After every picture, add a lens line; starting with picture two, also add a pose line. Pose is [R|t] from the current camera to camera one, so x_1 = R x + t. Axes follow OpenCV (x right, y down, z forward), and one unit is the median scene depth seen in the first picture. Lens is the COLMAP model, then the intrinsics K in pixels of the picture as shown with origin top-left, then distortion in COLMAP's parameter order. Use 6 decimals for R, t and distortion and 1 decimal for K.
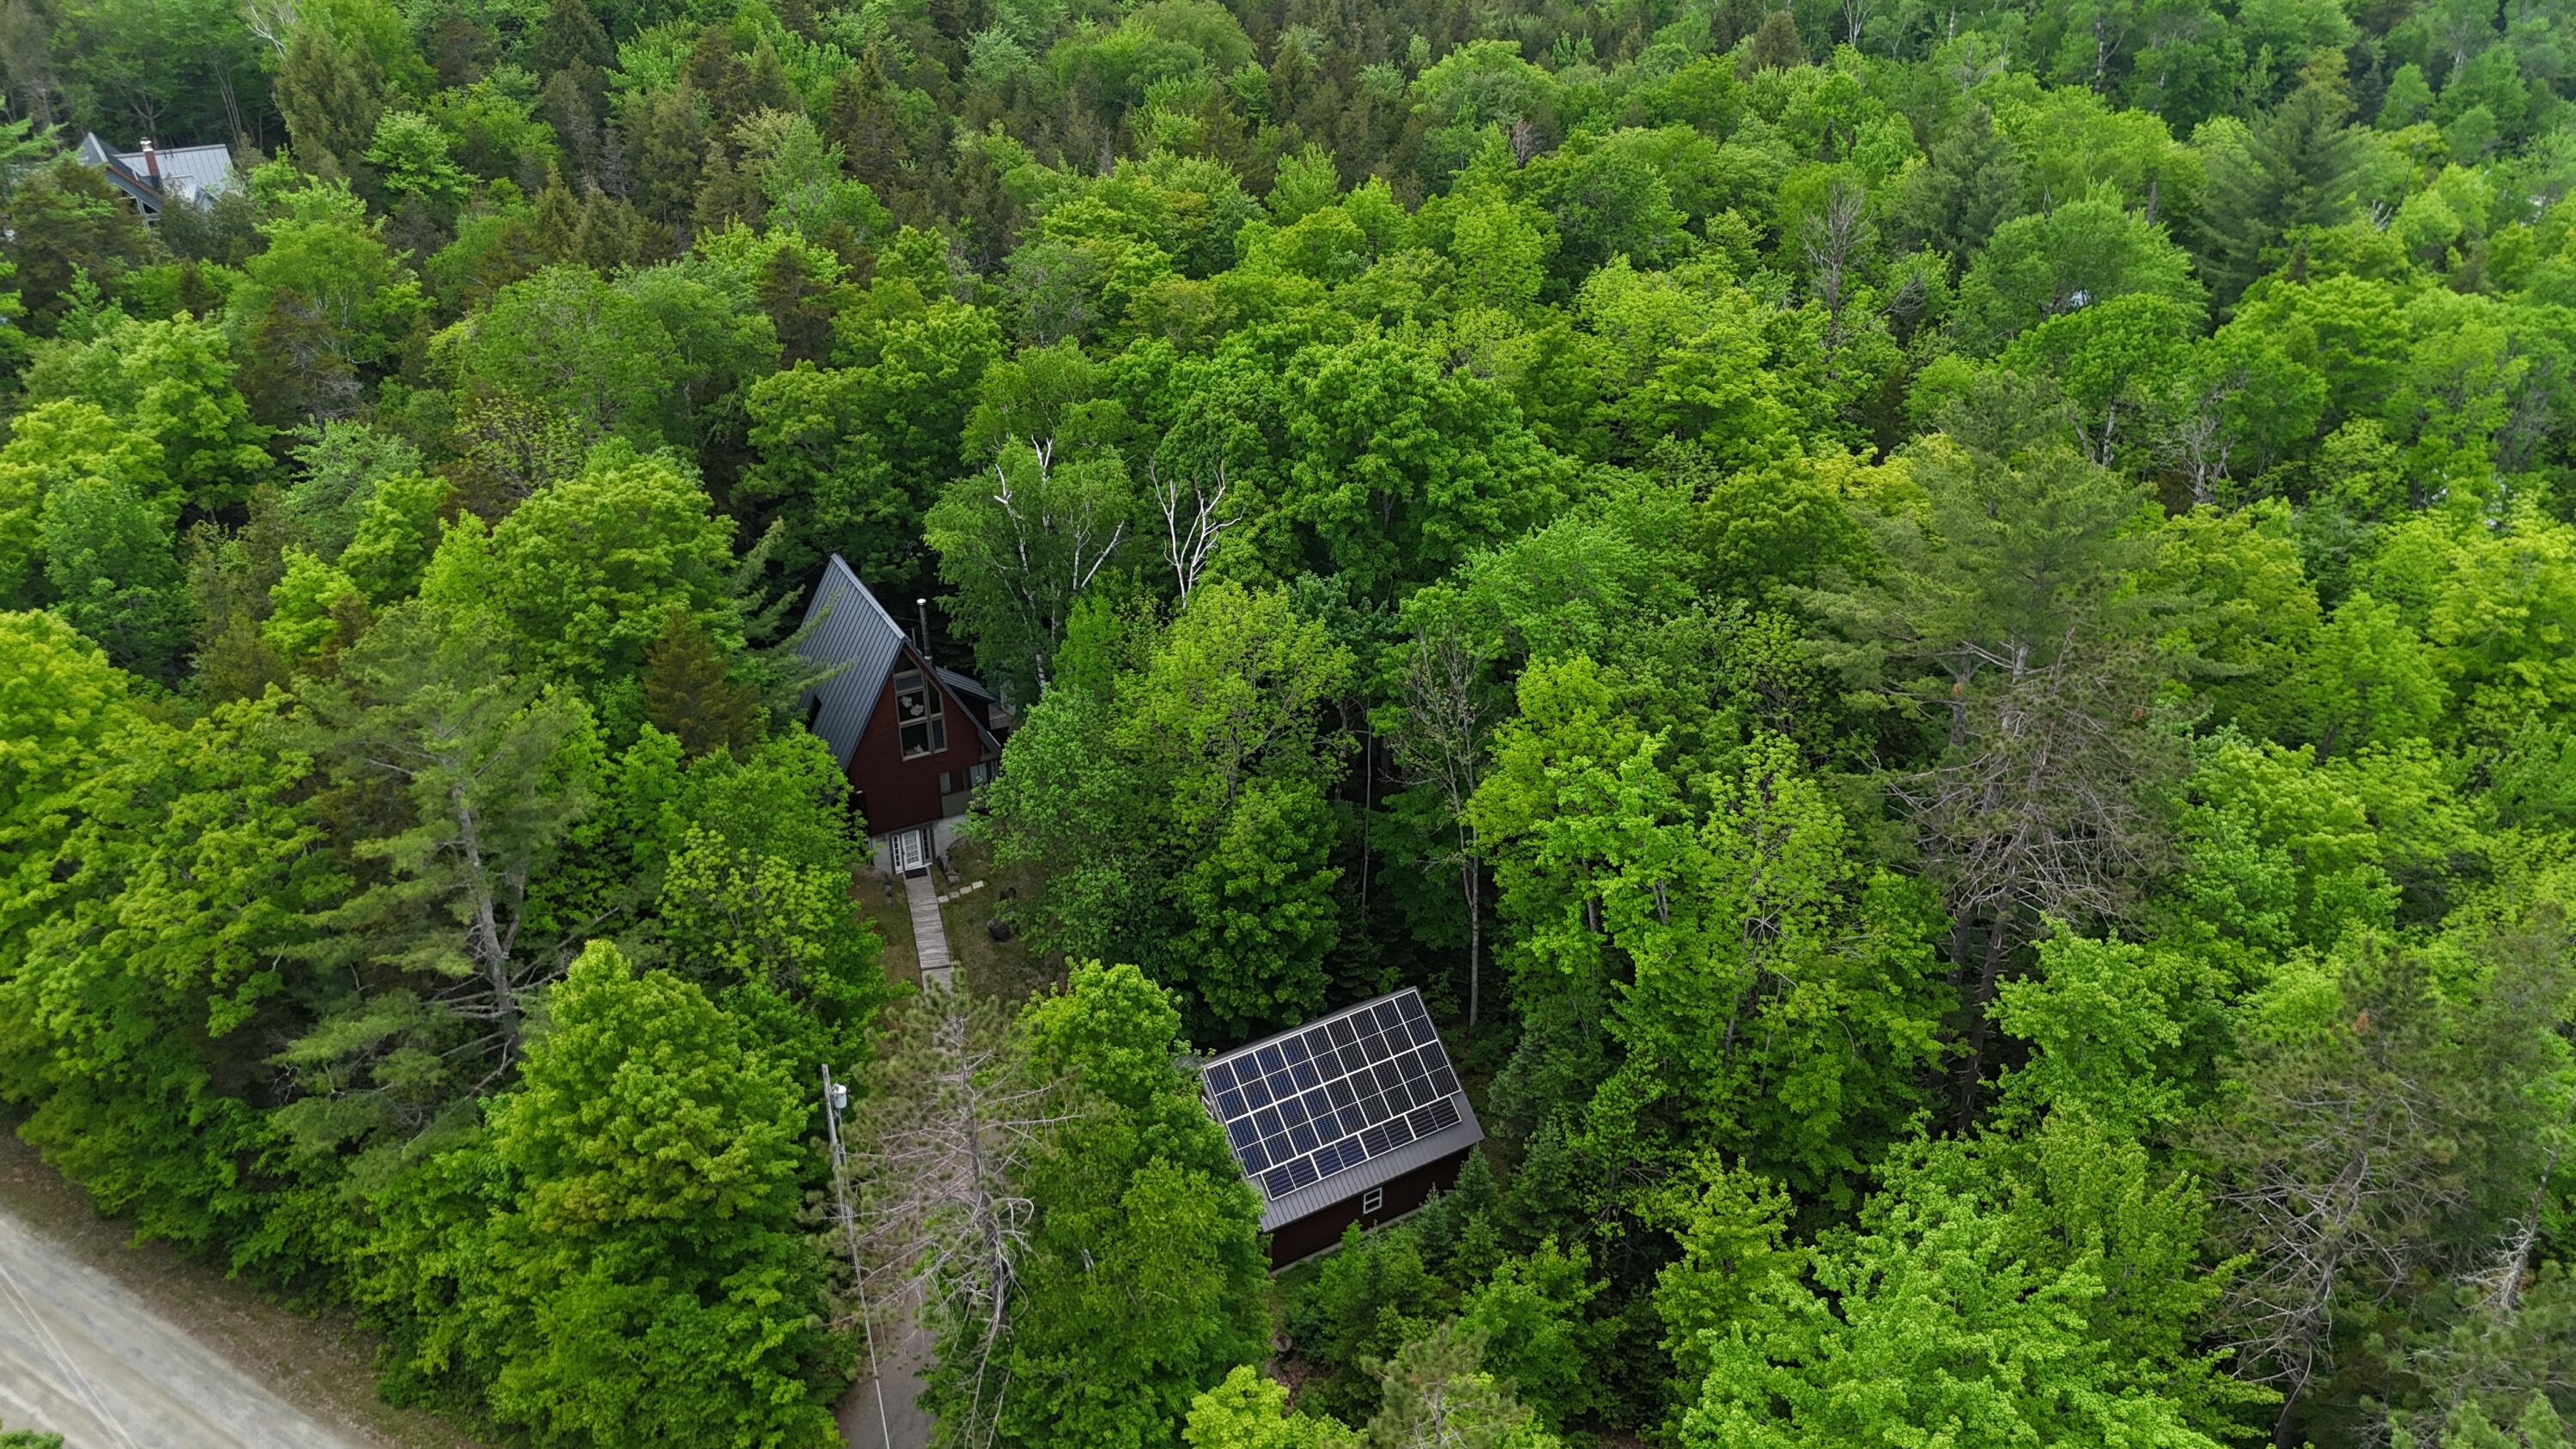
lens RADIAL K [[1933.0, 0, 1278.9], [0, 1933.0, 721.5], [0, 0, 1]] dist [0.075183, -0.071902]
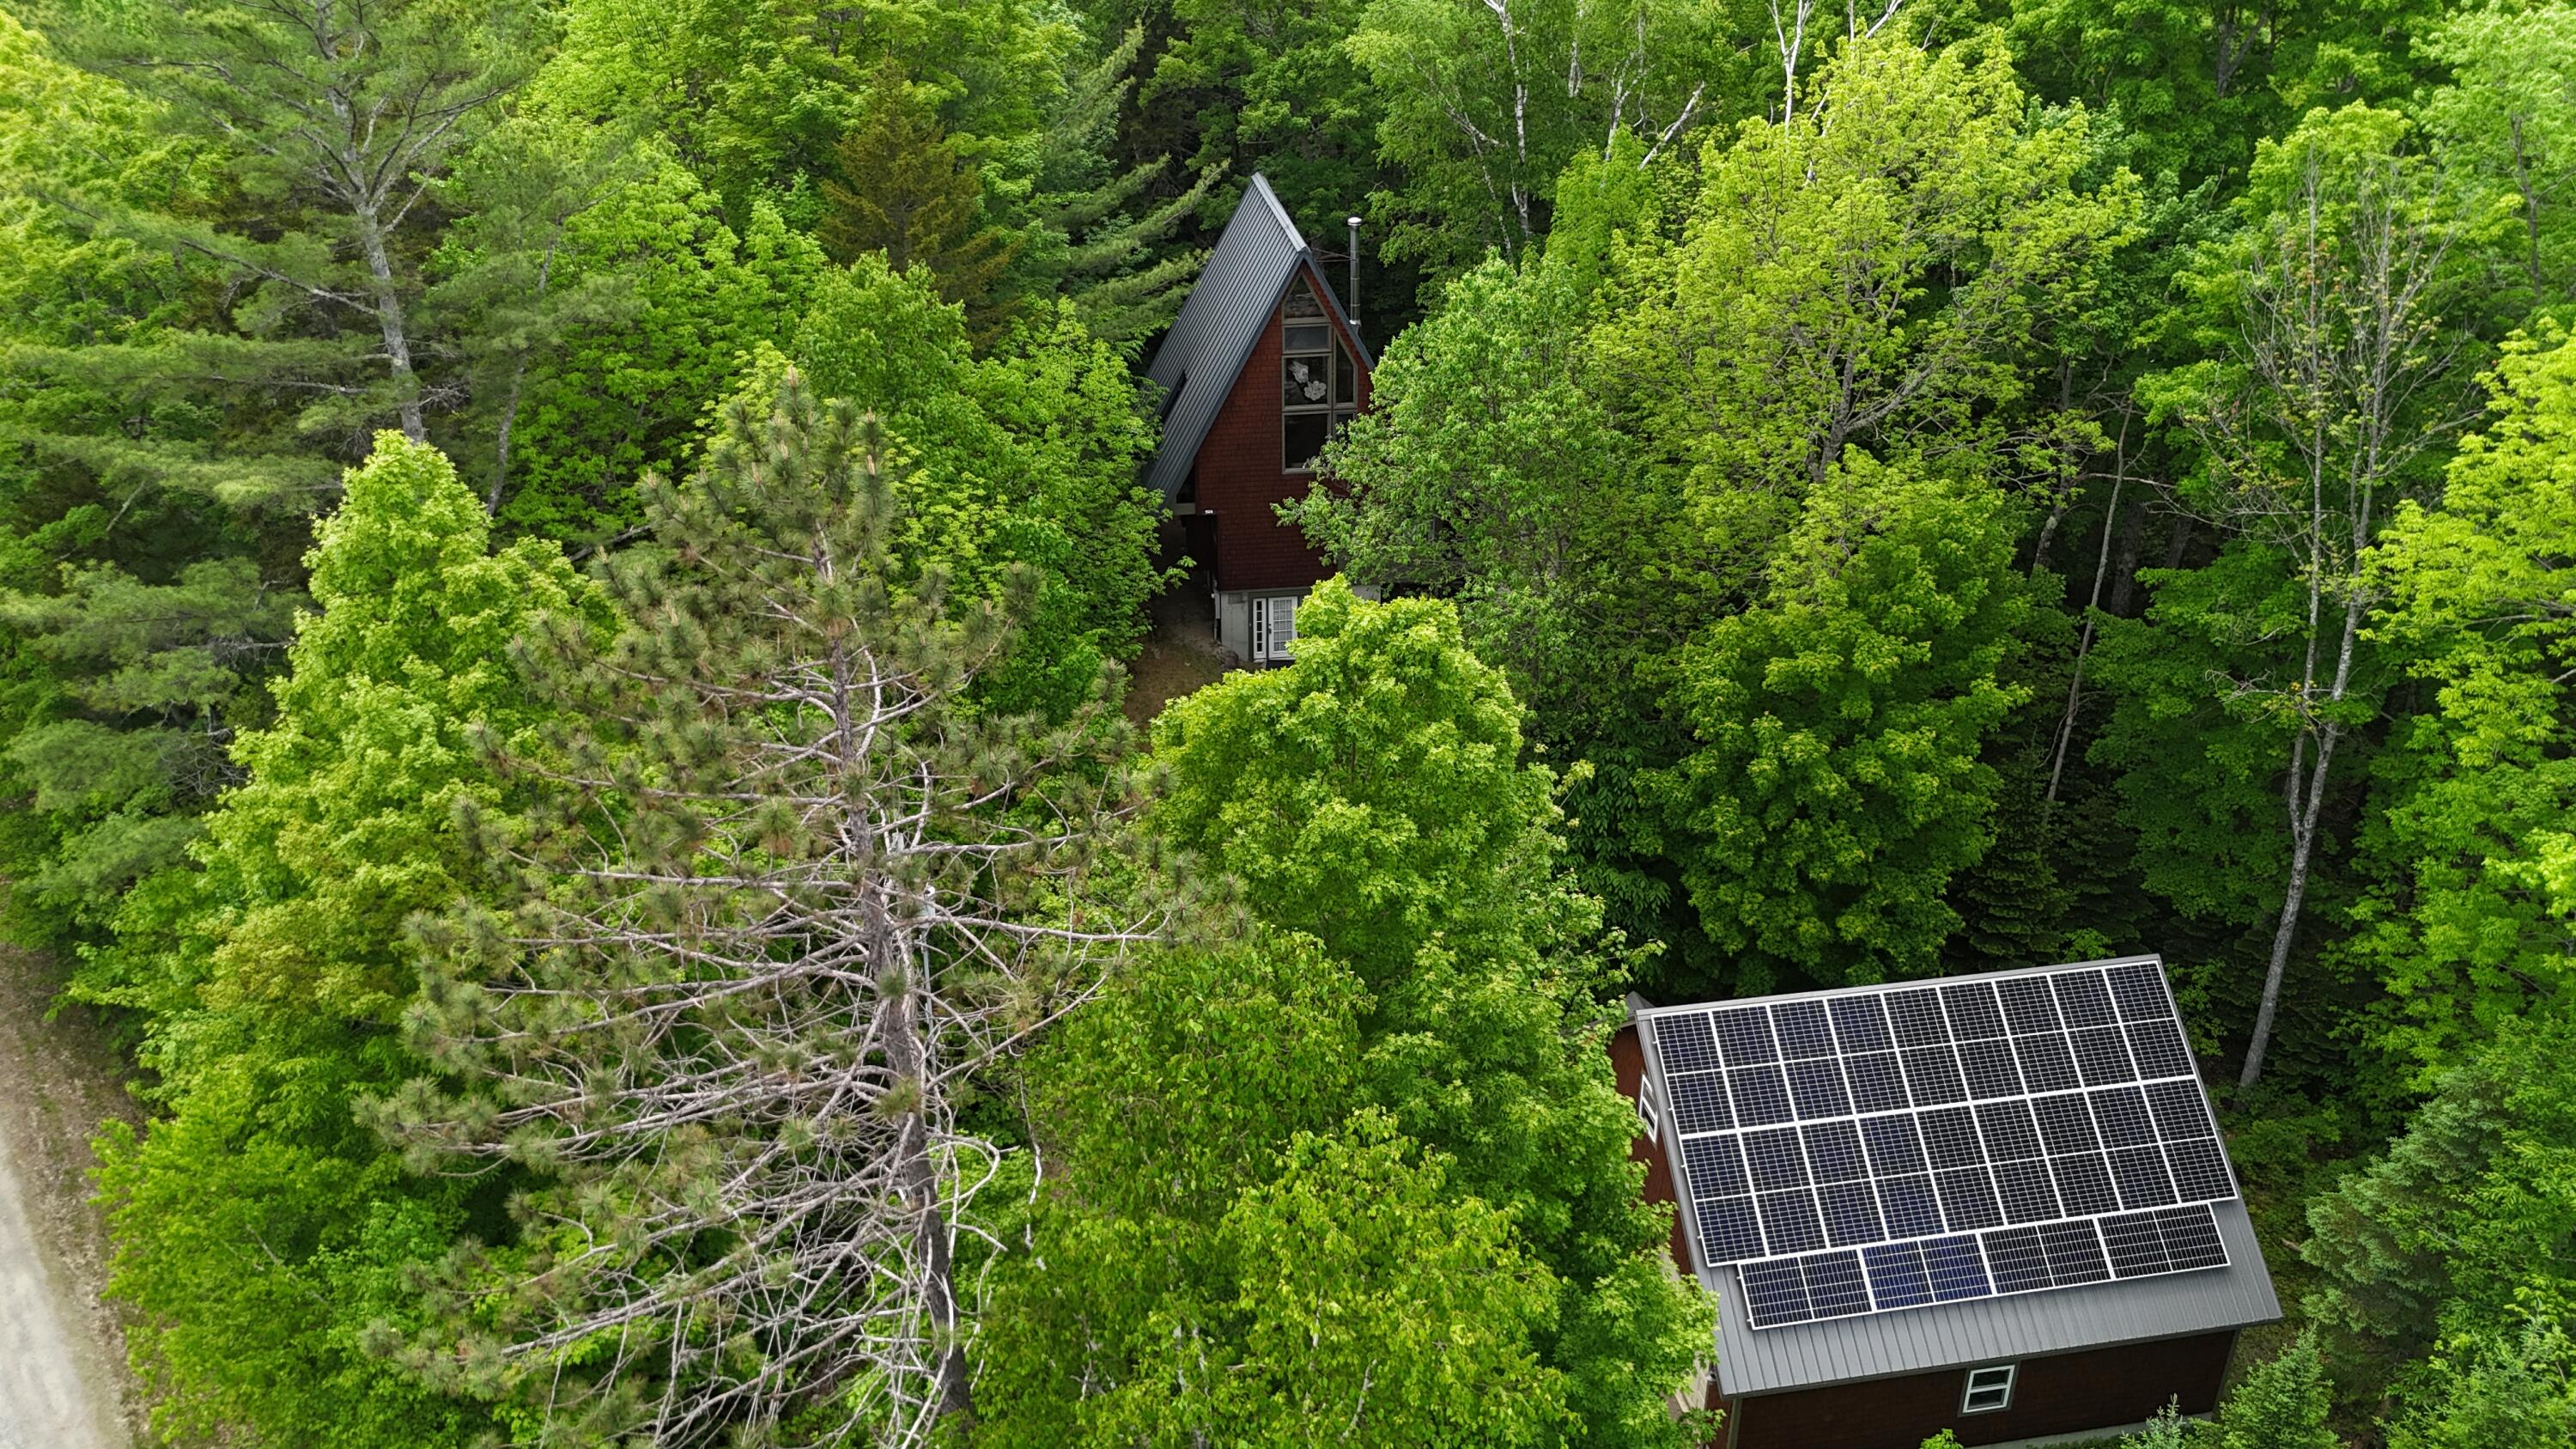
lens RADIAL K [[1933.0, 0, 1268.1], [0, 1933.0, 729.6], [0, 0, 1]] dist [0.075183, -0.071902]
pose [[0.936328, 0.158459, -0.313338, 0.009804], [-0.165159, 0.986253, 0.005226, 0.114536], [0.309858, 0.046857, 0.949627, 0.481412]]
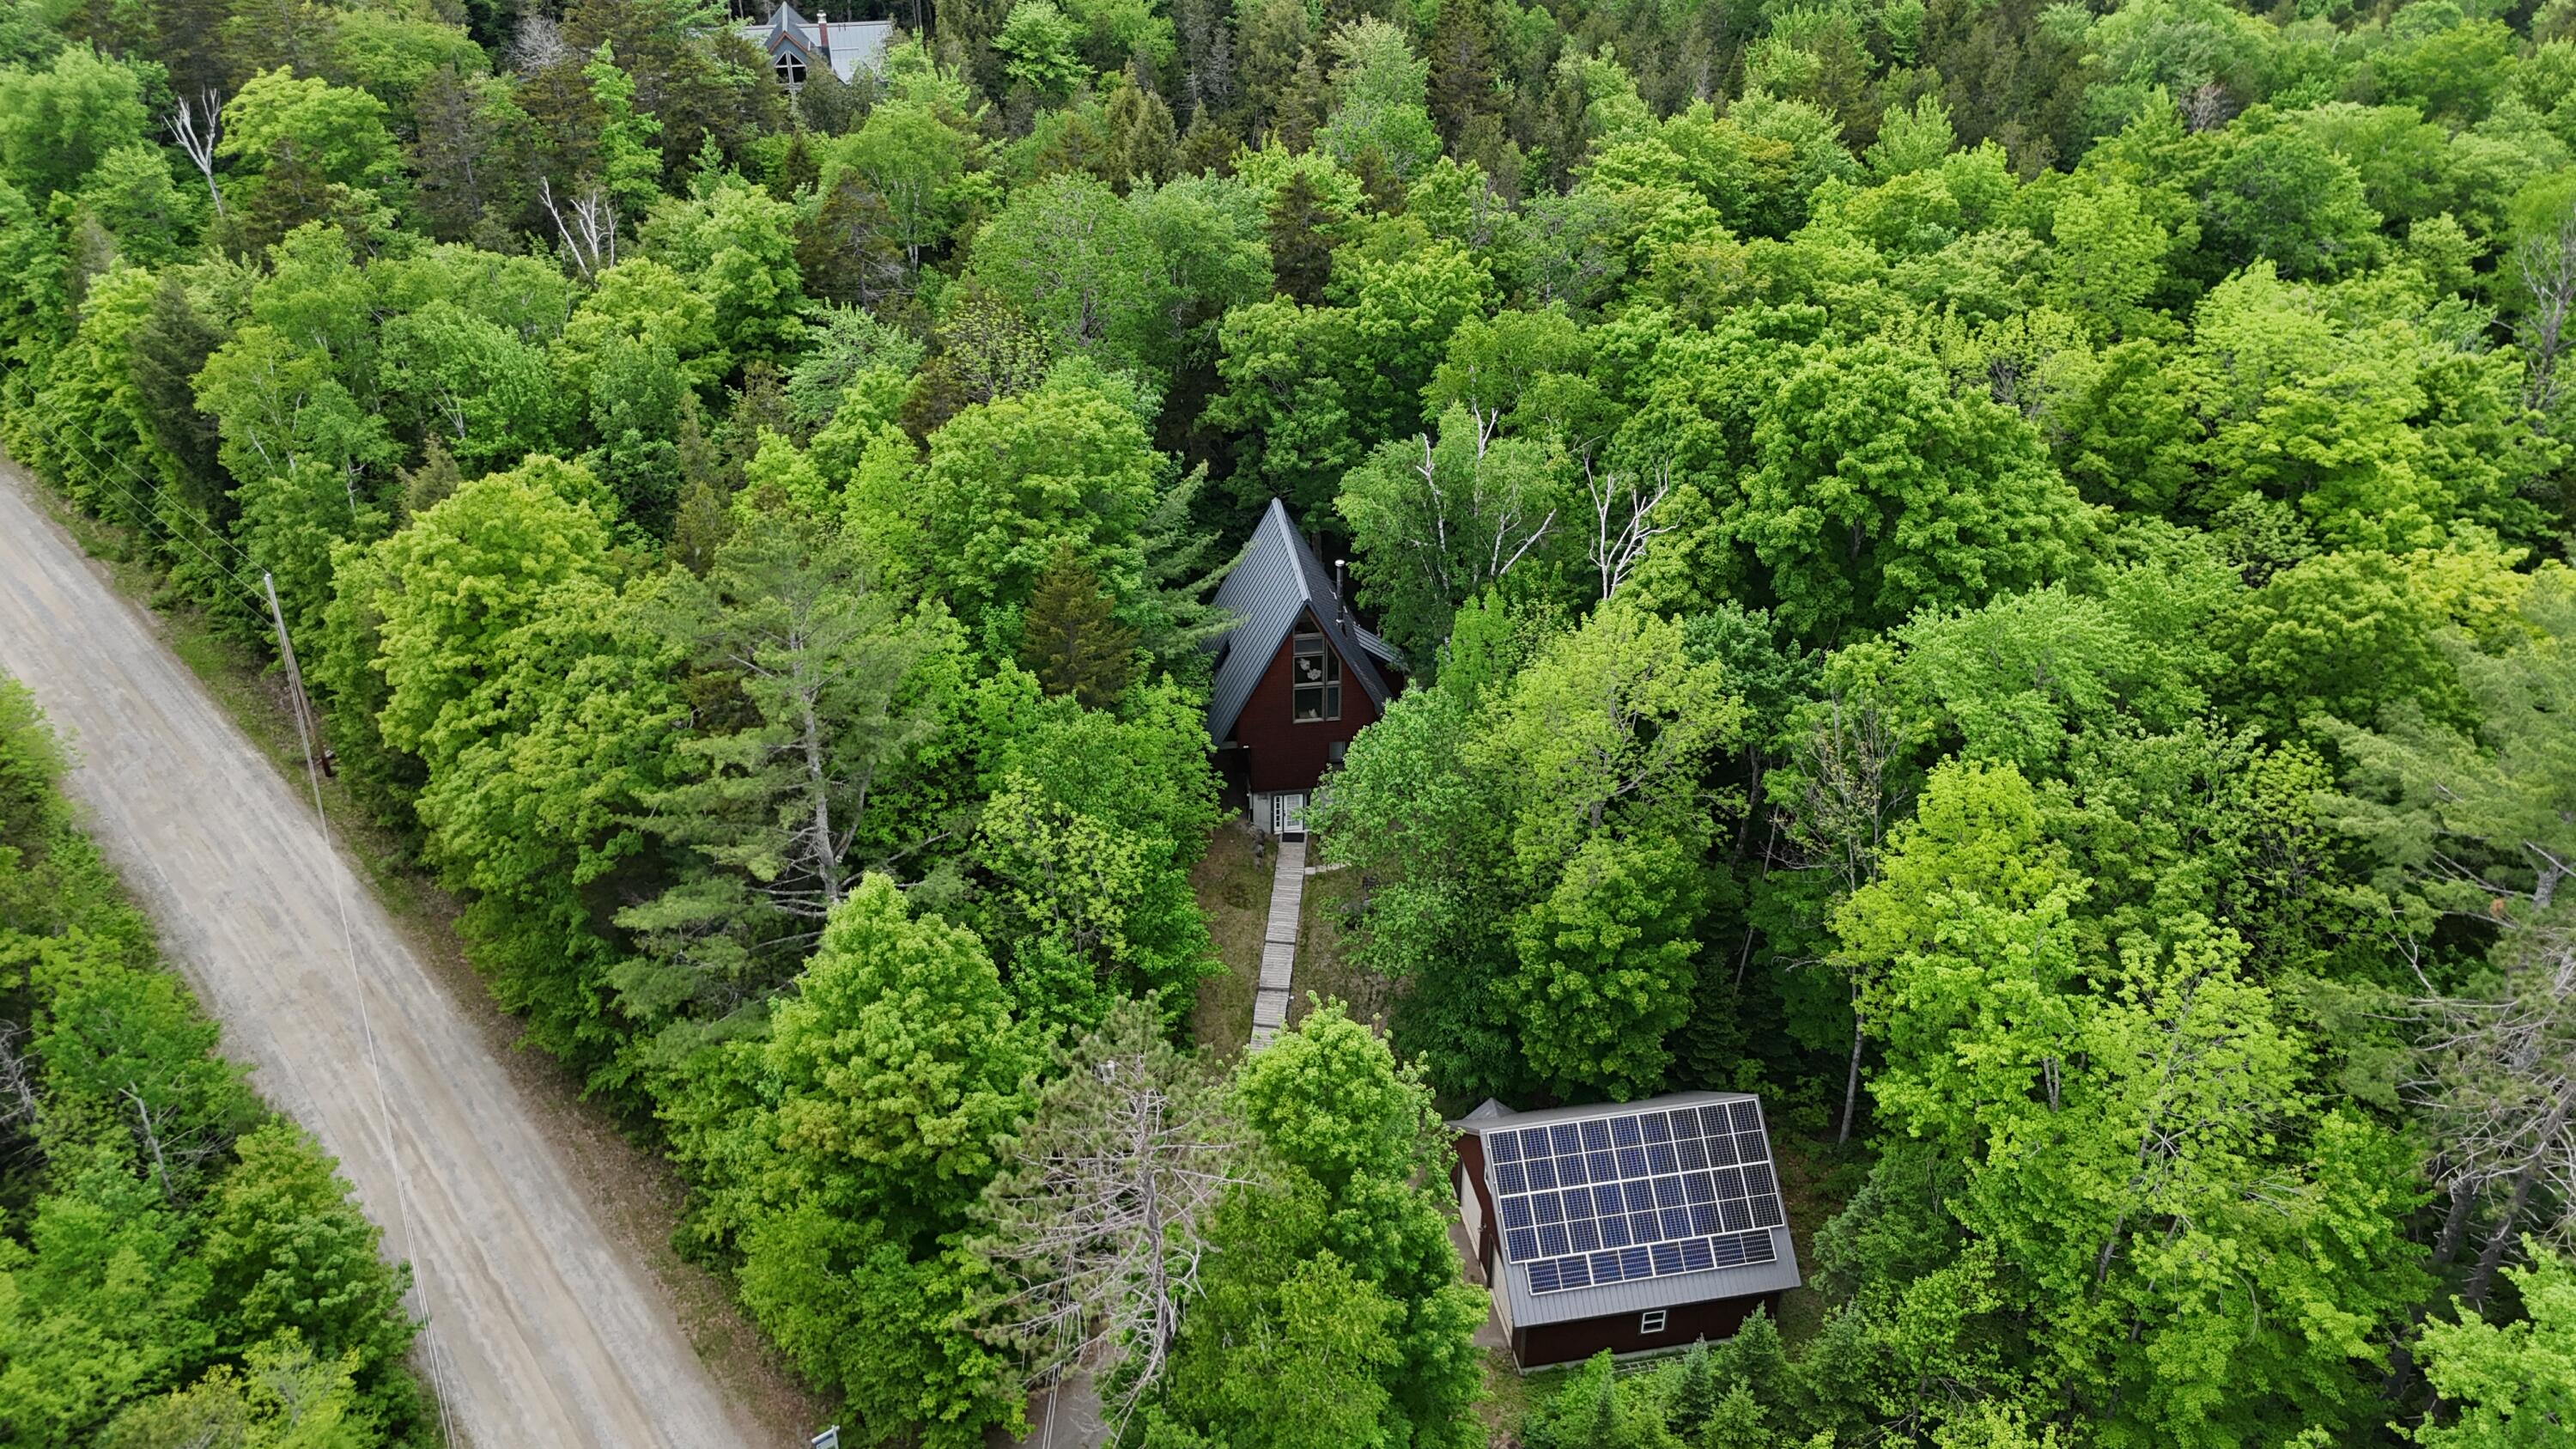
lens RADIAL K [[1933.0, 0, 1266.3], [0, 1933.0, 715.2], [0, 0, 1]] dist [0.075183, -0.071902]
pose [[0.935415, 0.176122, -0.306562, 0.100932], [-0.162803, 0.984264, 0.068705, -0.054996], [0.313838, -0.014358, 0.949368, 0.096382]]
